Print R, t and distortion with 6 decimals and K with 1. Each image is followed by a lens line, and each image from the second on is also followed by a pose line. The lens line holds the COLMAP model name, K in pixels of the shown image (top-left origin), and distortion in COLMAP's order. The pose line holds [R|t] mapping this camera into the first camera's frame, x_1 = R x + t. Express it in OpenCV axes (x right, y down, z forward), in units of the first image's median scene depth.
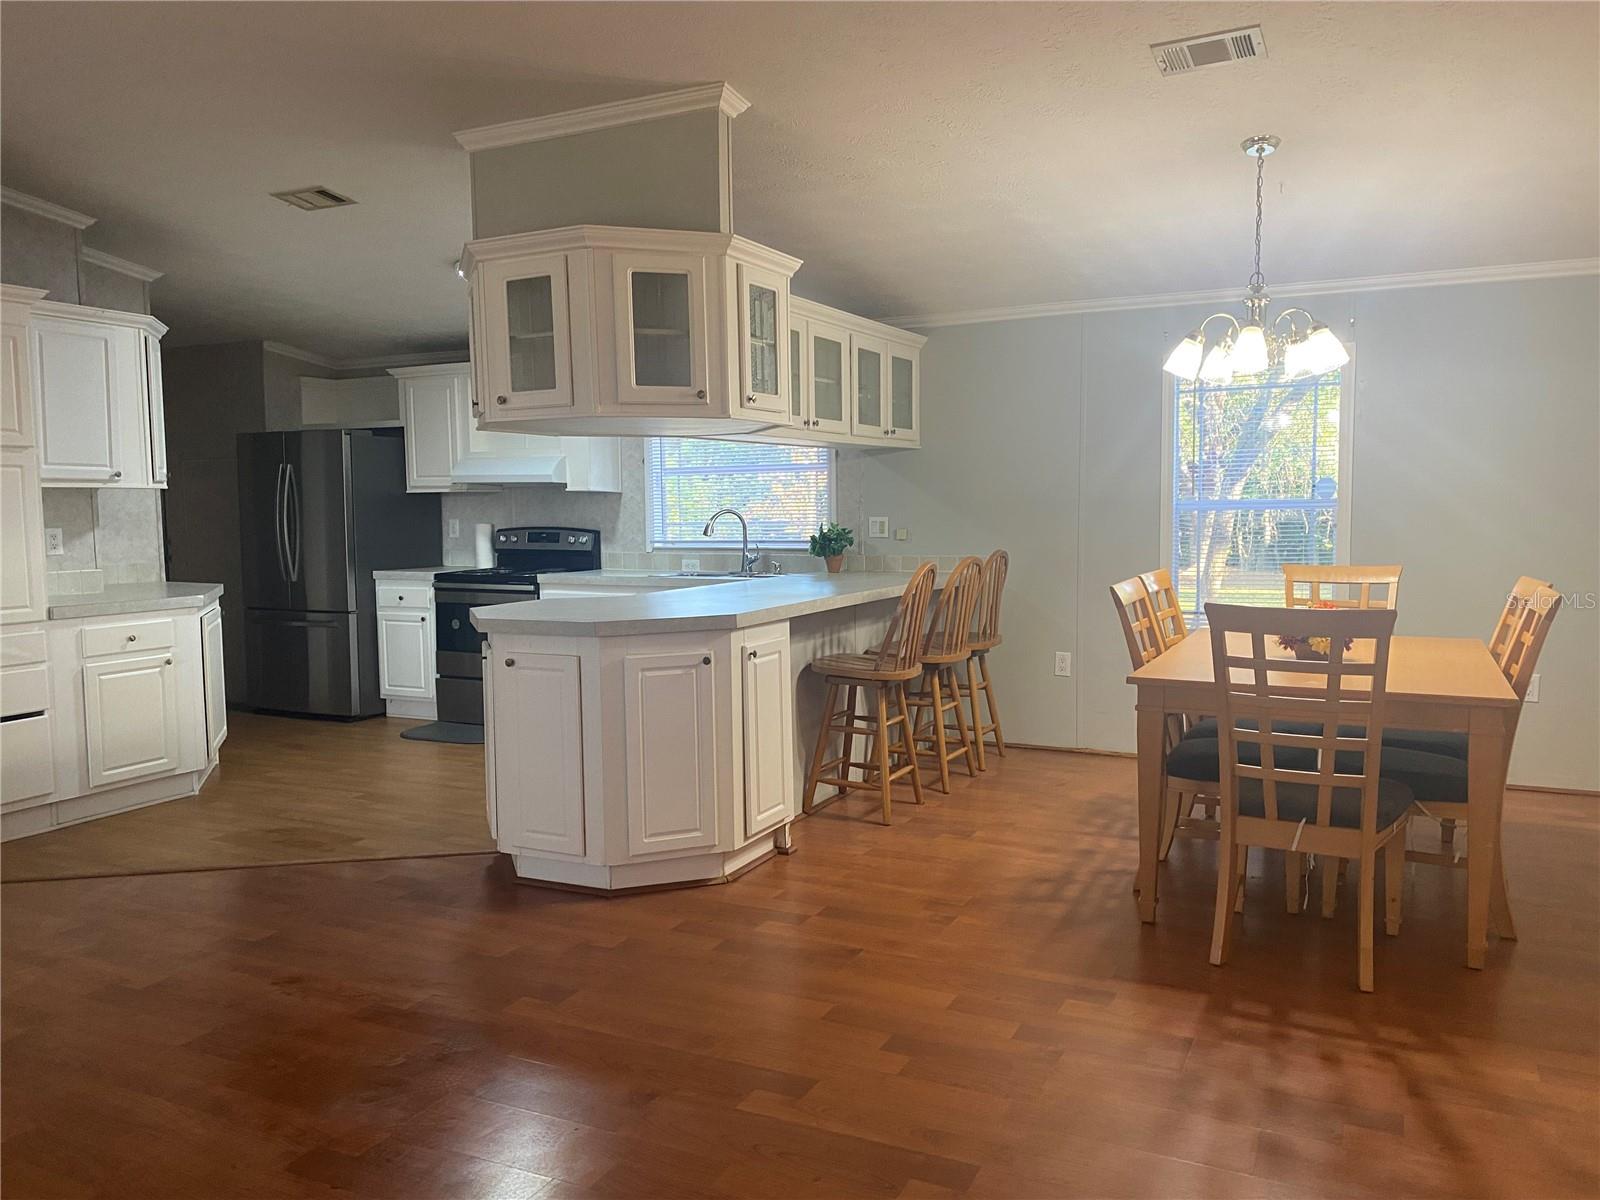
lens RADIAL K [[1215.2, 0, 800.0], [0, 1215.2, 600.0], [0, 0, 1]] dist [0.048624, -0.059116]
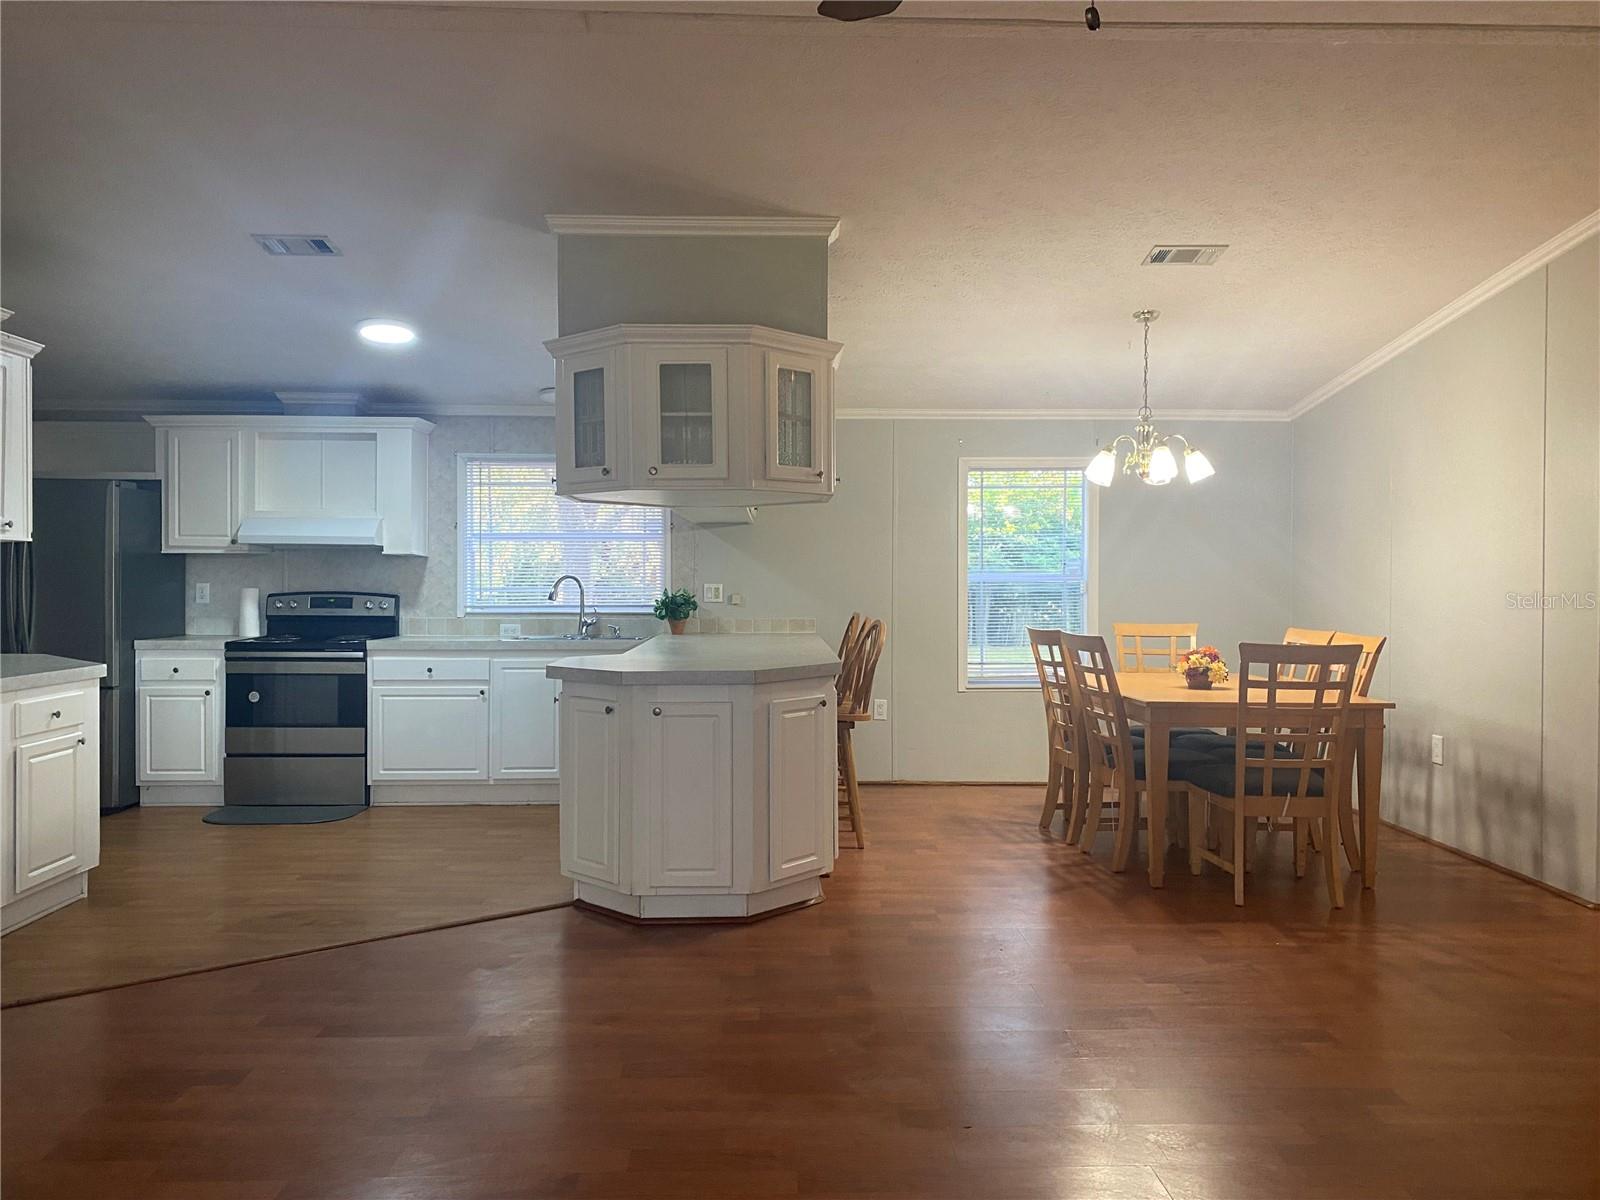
lens RADIAL K [[1215.2, 0, 800.0], [0, 1215.2, 600.0], [0, 0, 1]] dist [0.048624, -0.059116]
pose [[0.885884, 0.002647, 0.463900, -0.444406], [0.024829, 0.998280, -0.053111, 0.008141], [-0.463242, 0.058569, 0.884294, -0.009132]]
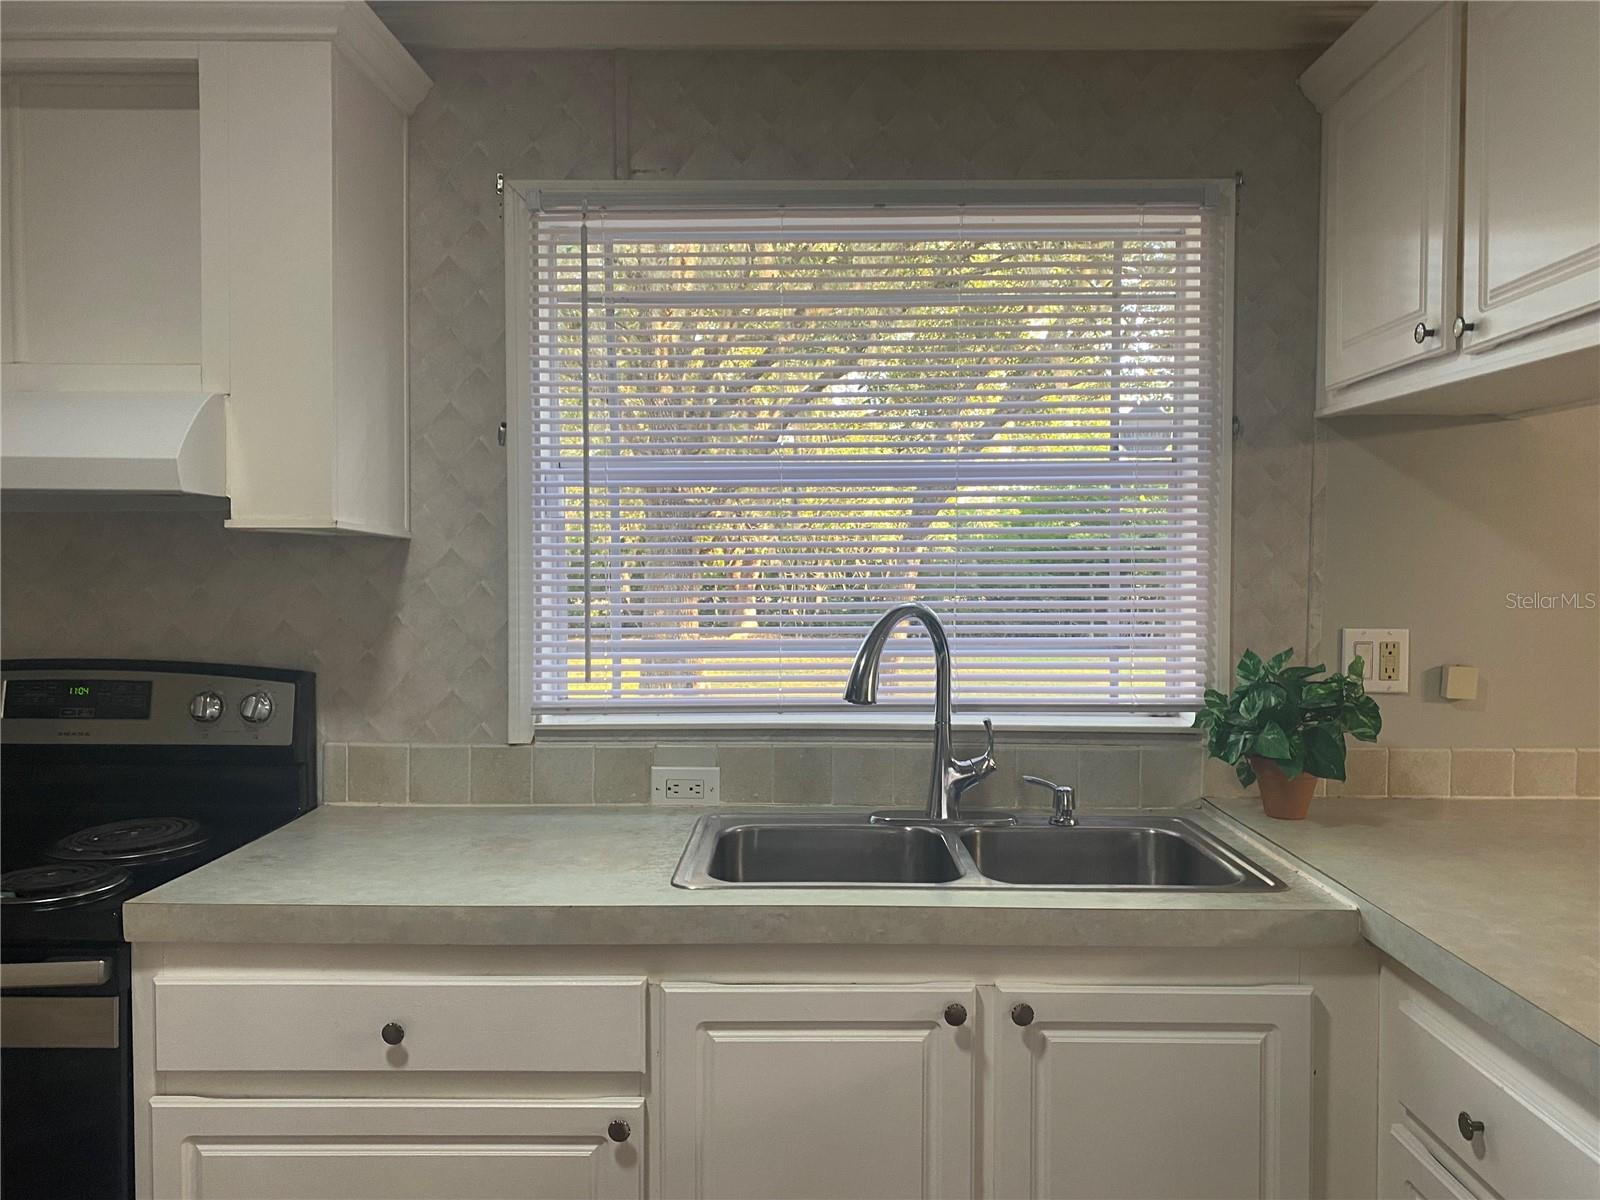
lens RADIAL K [[1221.7, 0, 800.4], [0, 1221.7, 576.8], [0, 0, 1]] dist [0.033398, -0.057717]
pose [[0.900987, 0.002072, 0.433841, -0.249657], [0.025786, 0.997965, -0.058317, -0.079276], [-0.433079, 0.063729, 0.899100, 0.919909]]
